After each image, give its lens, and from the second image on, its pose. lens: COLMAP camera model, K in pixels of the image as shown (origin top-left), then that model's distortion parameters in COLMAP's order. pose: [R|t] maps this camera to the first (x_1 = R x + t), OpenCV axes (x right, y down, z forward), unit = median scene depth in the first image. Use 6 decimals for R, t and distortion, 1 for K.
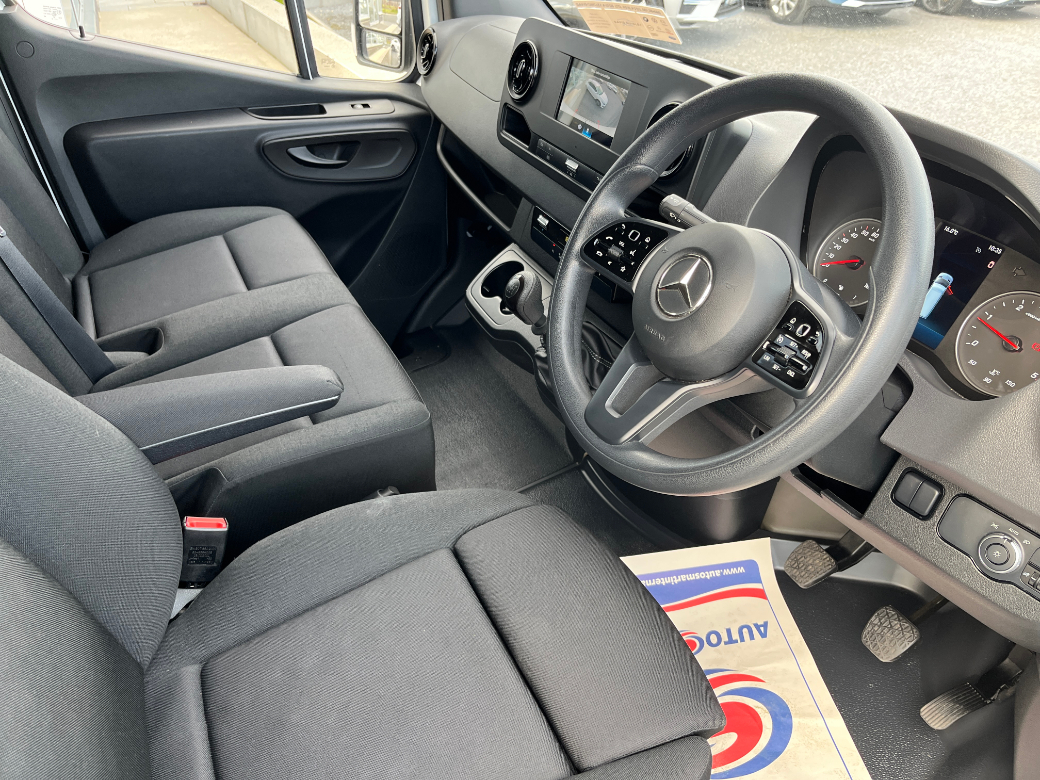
lens RADIAL K [[805.0, 0, 520.0], [0, 805.0, 390.0], [0, 0, 1]] dist [-0.001465, -0.008374]
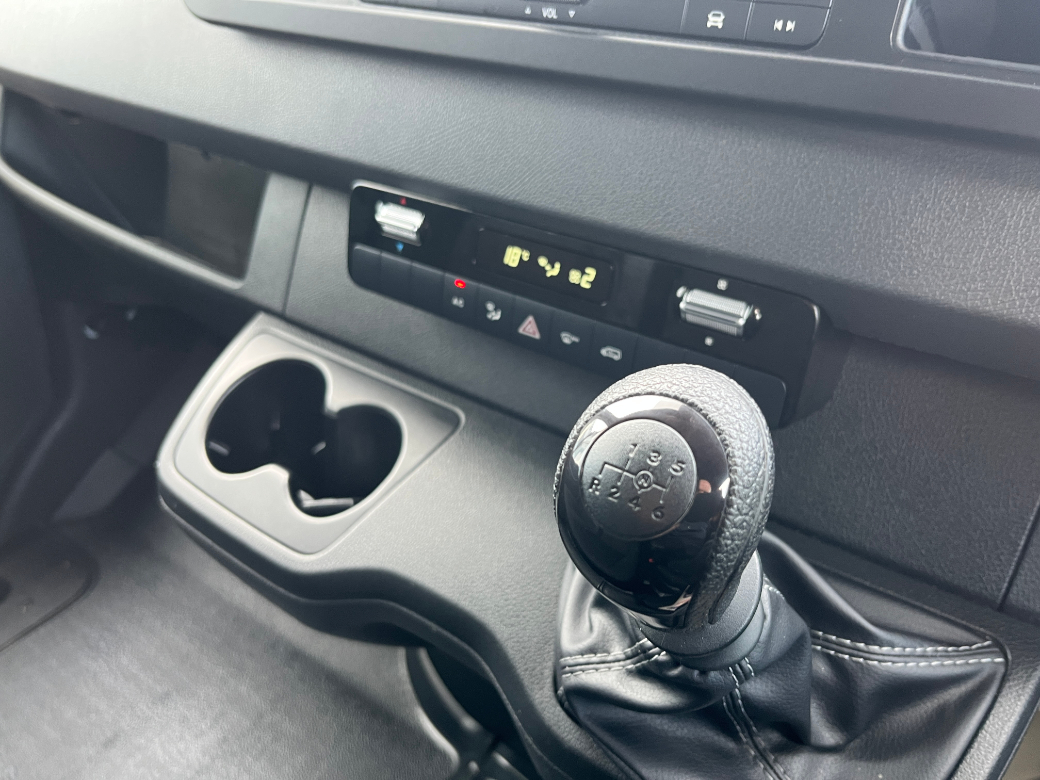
lens RADIAL K [[805.0, 0, 520.0], [0, 805.0, 390.0], [0, 0, 1]] dist [-0.001465, -0.008374]
pose [[0.882243, -0.180120, 0.434975, -0.082254], [0.222547, 0.973731, -0.048167, -0.114779], [-0.414873, 0.139297, 0.899153, 0.687200]]
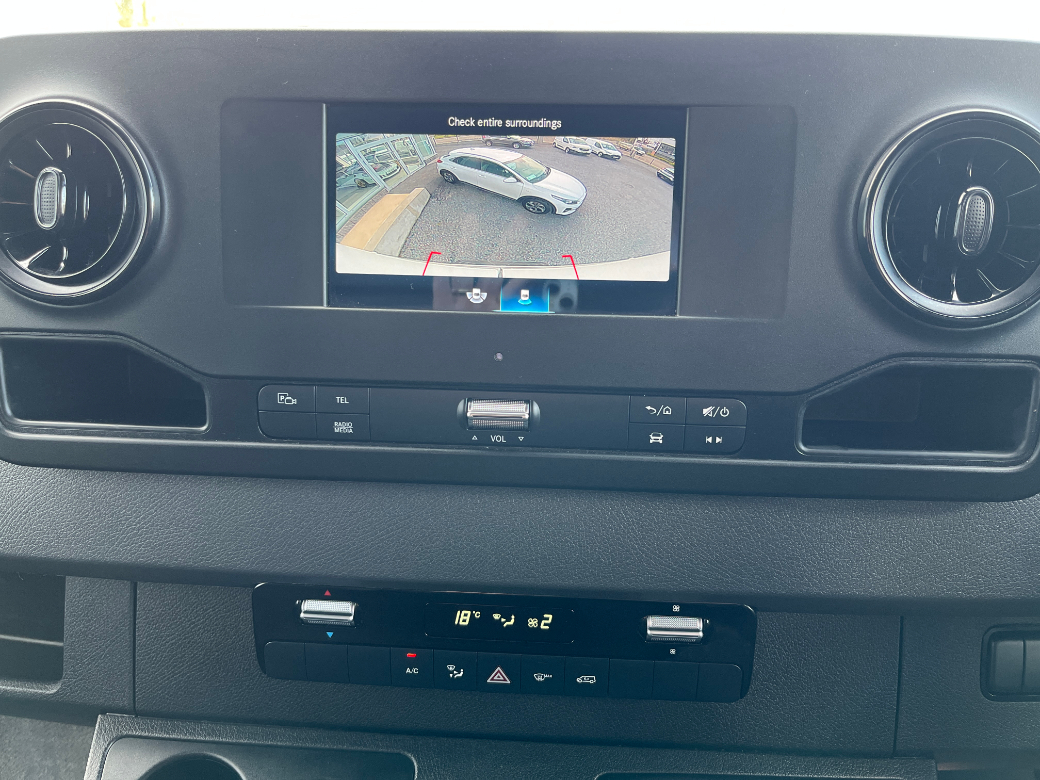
lens RADIAL K [[805.0, 0, 520.0], [0, 805.0, 390.0], [0, 0, 1]] dist [-0.001465, -0.008374]
pose [[0.501970, -0.339119, 0.795628, -0.158538], [0.485904, 0.871596, 0.064936, -0.269280], [-0.715488, 0.354003, 0.602295, 0.711188]]
